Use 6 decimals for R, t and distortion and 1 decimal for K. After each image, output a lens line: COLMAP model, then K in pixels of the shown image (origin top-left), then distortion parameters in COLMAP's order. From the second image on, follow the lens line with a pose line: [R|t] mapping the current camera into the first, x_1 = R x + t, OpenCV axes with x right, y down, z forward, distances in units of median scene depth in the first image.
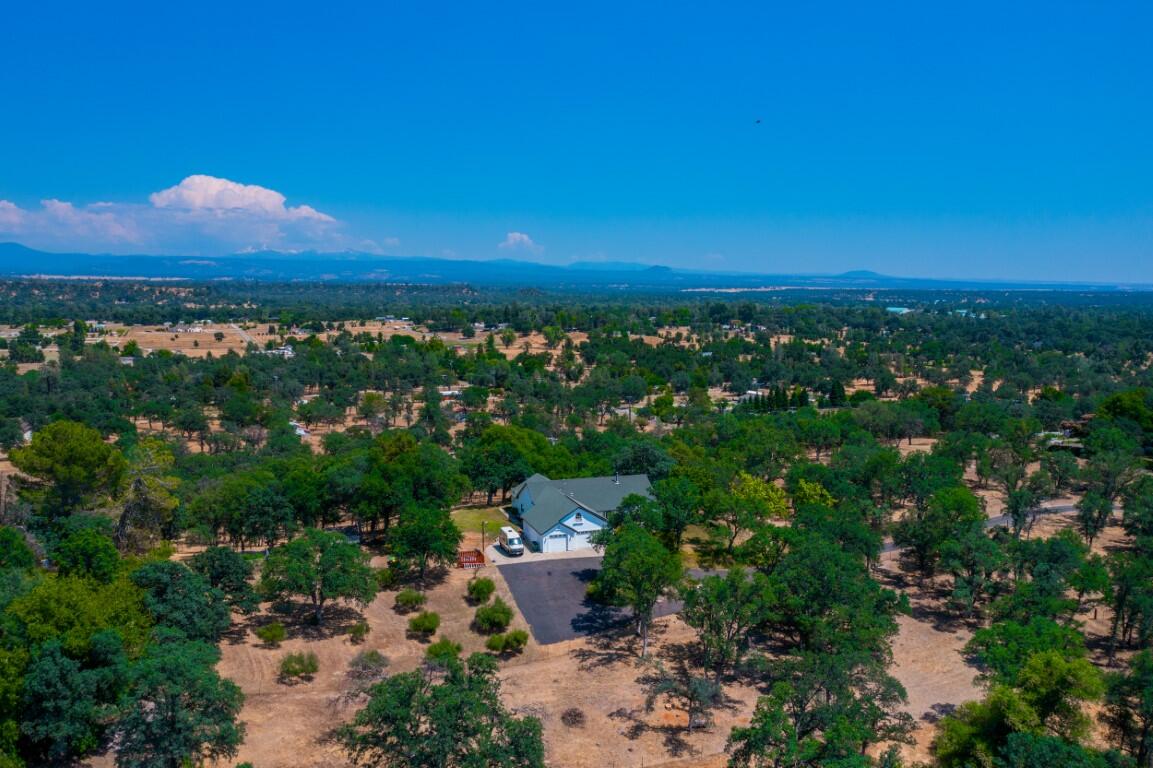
lens RADIAL K [[913.5, 0, 577.7], [0, 913.5, 374.9], [0, 0, 1]] dist [-0.032928, 0.013981]
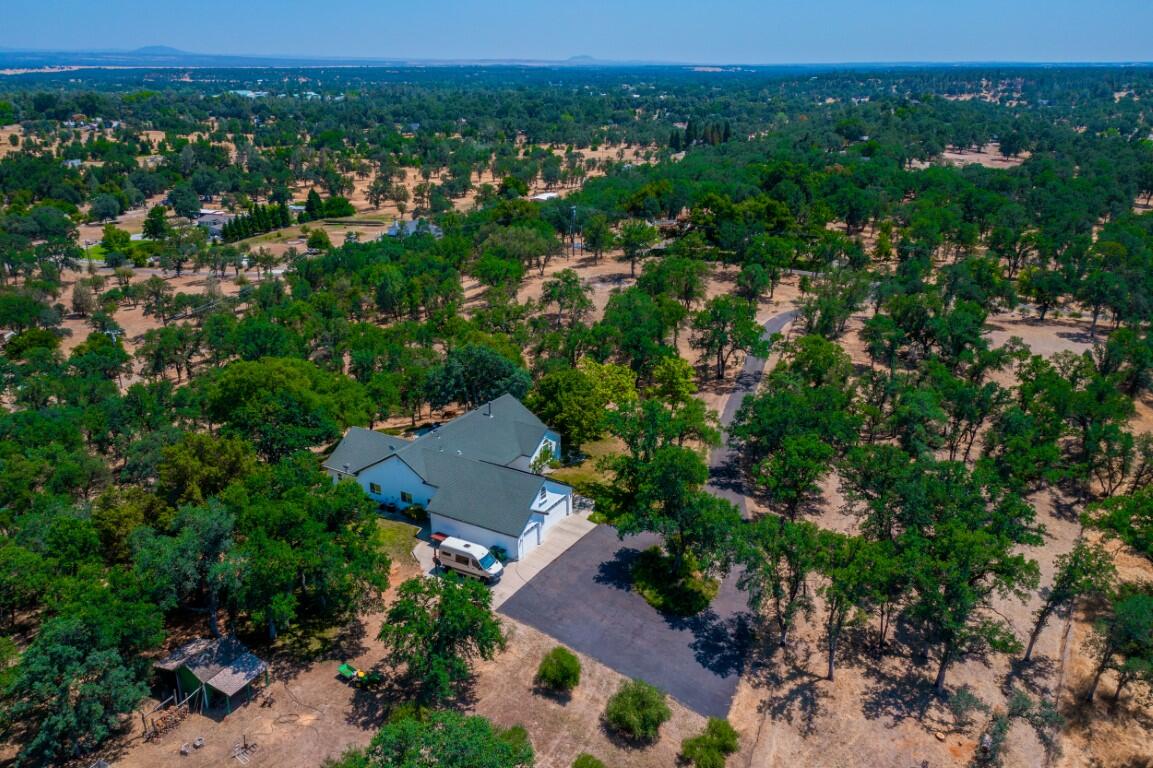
lens RADIAL K [[913.5, 0, 577.1], [0, 913.5, 384.2], [0, 0, 1]] dist [-0.032928, 0.013981]
pose [[0.758173, -0.220273, 0.613721, -0.059164], [0.066062, 0.962319, 0.263777, -0.014976], [-0.648698, -0.159445, 0.744156, 0.077892]]
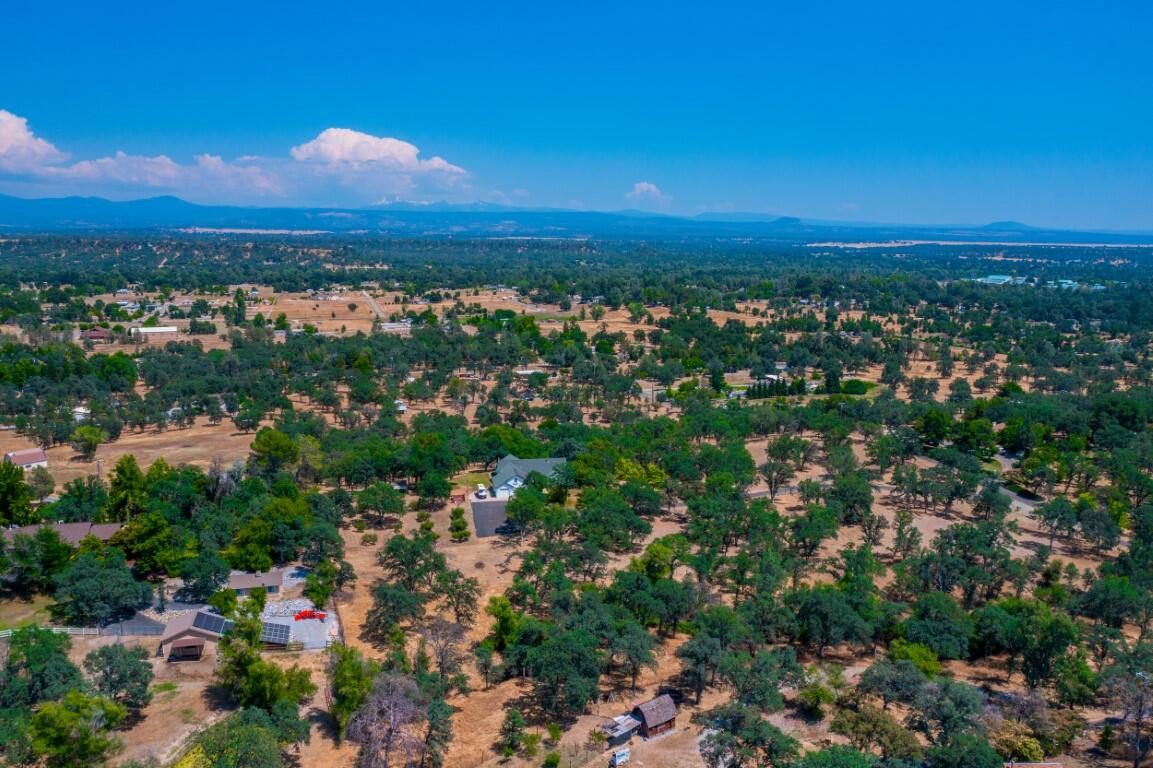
lens RADIAL K [[913.5, 0, 575.6], [0, 913.5, 390.6], [0, 0, 1]] dist [-0.032928, 0.013981]
pose [[0.990125, 0.025808, -0.137794, 0.062470], [-0.015953, 0.997266, 0.072146, -0.028632], [0.139280, -0.069235, 0.987830, -0.144279]]
